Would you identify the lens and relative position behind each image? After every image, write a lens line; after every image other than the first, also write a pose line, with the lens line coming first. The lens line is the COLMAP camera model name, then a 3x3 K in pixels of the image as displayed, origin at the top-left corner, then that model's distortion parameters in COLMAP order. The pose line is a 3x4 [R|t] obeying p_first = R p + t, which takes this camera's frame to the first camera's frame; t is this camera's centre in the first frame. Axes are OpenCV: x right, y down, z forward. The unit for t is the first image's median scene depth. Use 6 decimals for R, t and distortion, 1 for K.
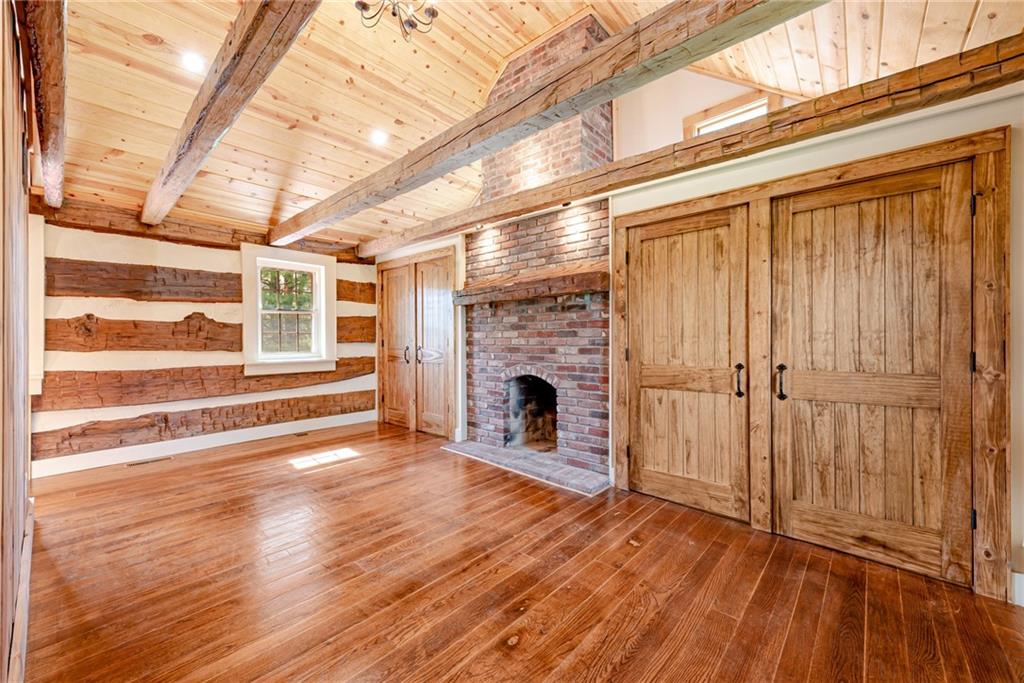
lens RADIAL K [[403.7, 0, 506.6], [0, 403.7, 341.0], [0, 0, 1]] dist [0.016359, -0.000188]
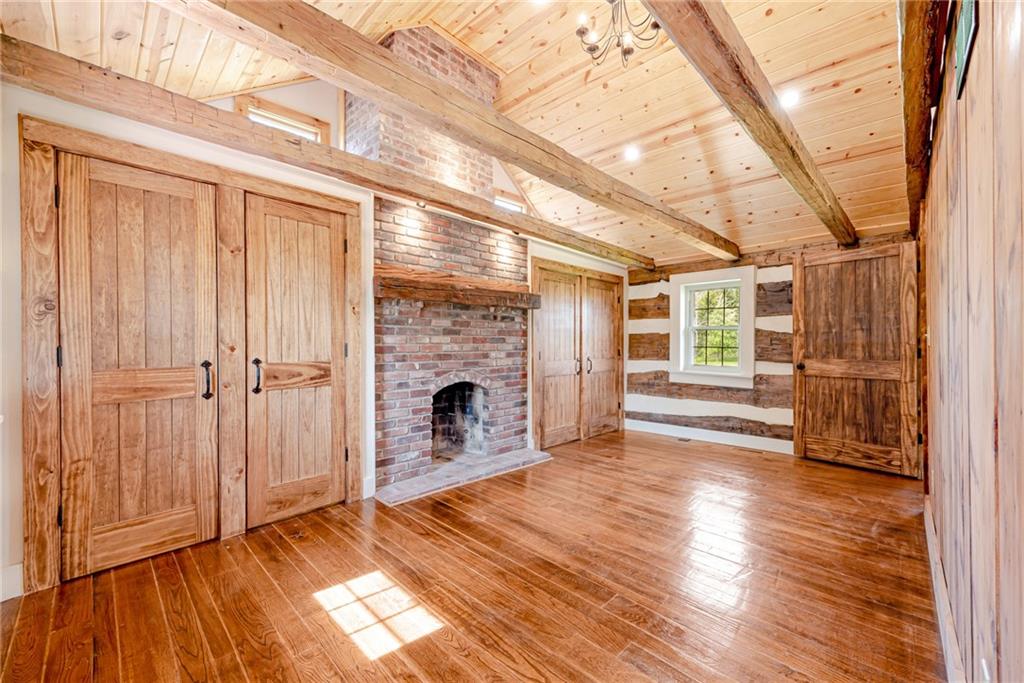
lens RADIAL K [[410.0, 0, 516.8], [0, 410.0, 342.0], [0, 0, 1]] dist [0.017387, -0.000293]
pose [[0.017929, 0.008020, 0.999807, -0.988884], [0.004454, 0.999957, -0.008101, -0.003182], [-0.999829, 0.004598, 0.017892, 0.904735]]
